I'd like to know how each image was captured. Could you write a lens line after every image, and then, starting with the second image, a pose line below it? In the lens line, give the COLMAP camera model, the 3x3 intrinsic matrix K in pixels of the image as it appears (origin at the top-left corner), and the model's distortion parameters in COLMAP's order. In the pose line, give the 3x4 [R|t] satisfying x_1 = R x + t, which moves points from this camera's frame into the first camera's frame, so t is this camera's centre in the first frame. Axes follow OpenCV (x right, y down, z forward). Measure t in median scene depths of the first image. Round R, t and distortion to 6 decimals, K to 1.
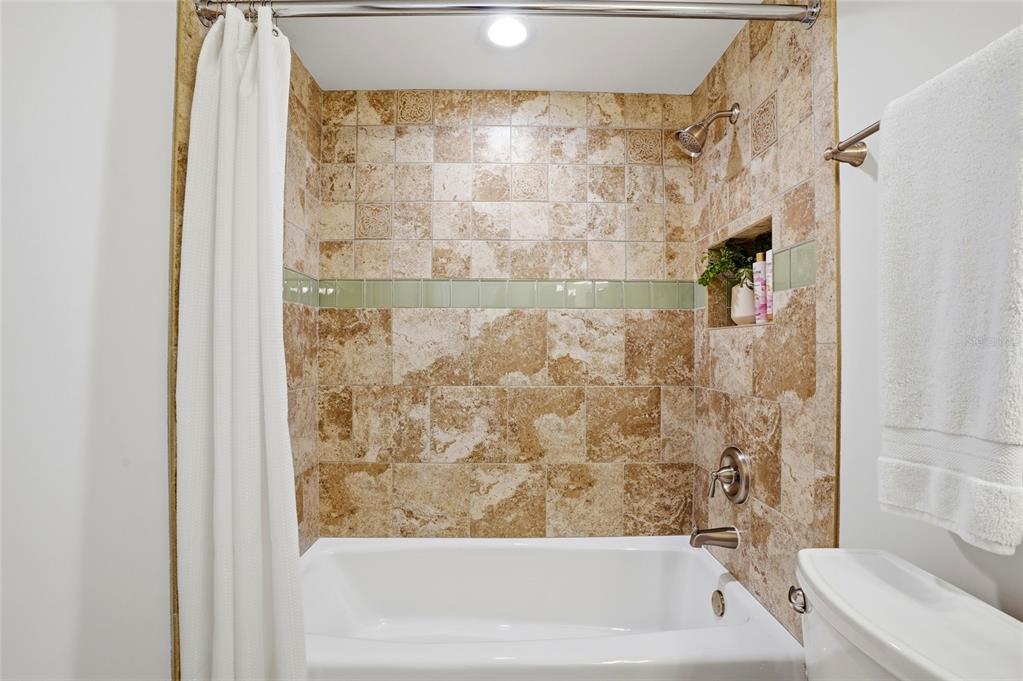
lens RADIAL K [[475.3, 0, 511.2], [0, 475.3, 338.5], [0, 0, 1]] dist [-0.073141, 0.028189]
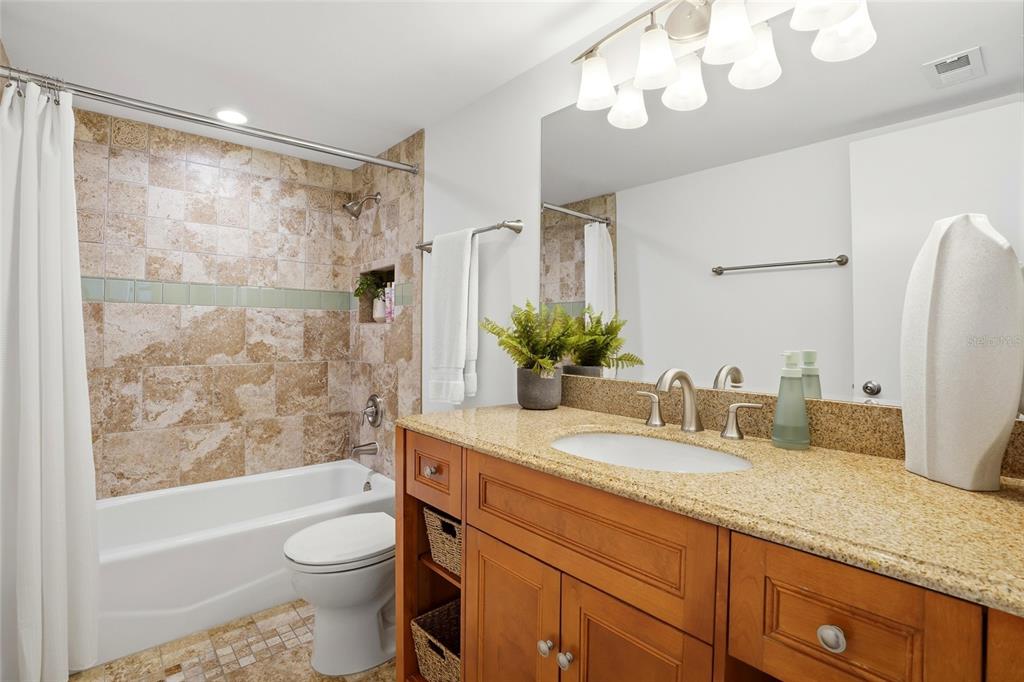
lens RADIAL K [[475.8, 0, 511.7], [0, 475.8, 339.0], [0, 0, 1]] dist [-0.073141, 0.028189]
pose [[0.752627, -0.005164, 0.658426, -0.234926], [-0.014154, 0.999611, 0.024020, -0.014256], [-0.658294, -0.027398, 0.752262, -0.522668]]
